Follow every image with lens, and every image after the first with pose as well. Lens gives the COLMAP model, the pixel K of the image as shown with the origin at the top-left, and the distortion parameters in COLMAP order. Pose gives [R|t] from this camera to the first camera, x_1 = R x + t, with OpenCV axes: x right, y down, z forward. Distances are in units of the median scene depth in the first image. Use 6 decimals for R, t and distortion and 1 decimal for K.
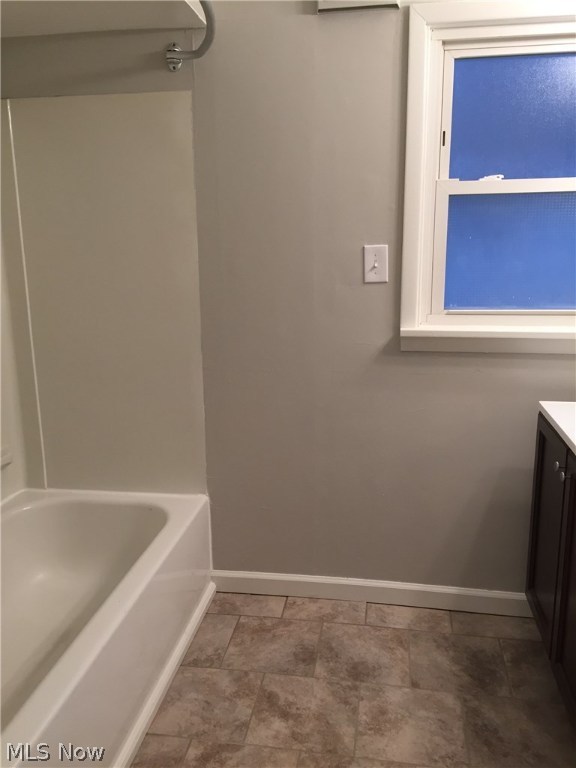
lens RADIAL K [[644.4, 0, 290.0], [0, 644.4, 384.4], [0, 0, 1]] dist [0.064817, -0.066888]
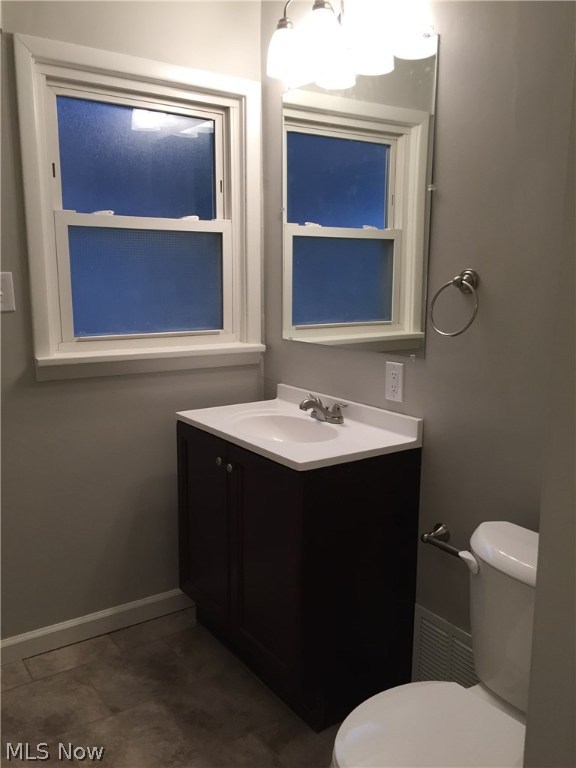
lens RADIAL K [[644.4, 0, 296.1], [0, 644.4, 380.2], [0, 0, 1]] dist [0.064817, -0.066888]
pose [[0.720632, -0.101354, 0.685869, -0.225514], [0.136377, 0.990652, 0.003104, -0.004868], [-0.679772, 0.091300, 0.727718, 0.034807]]
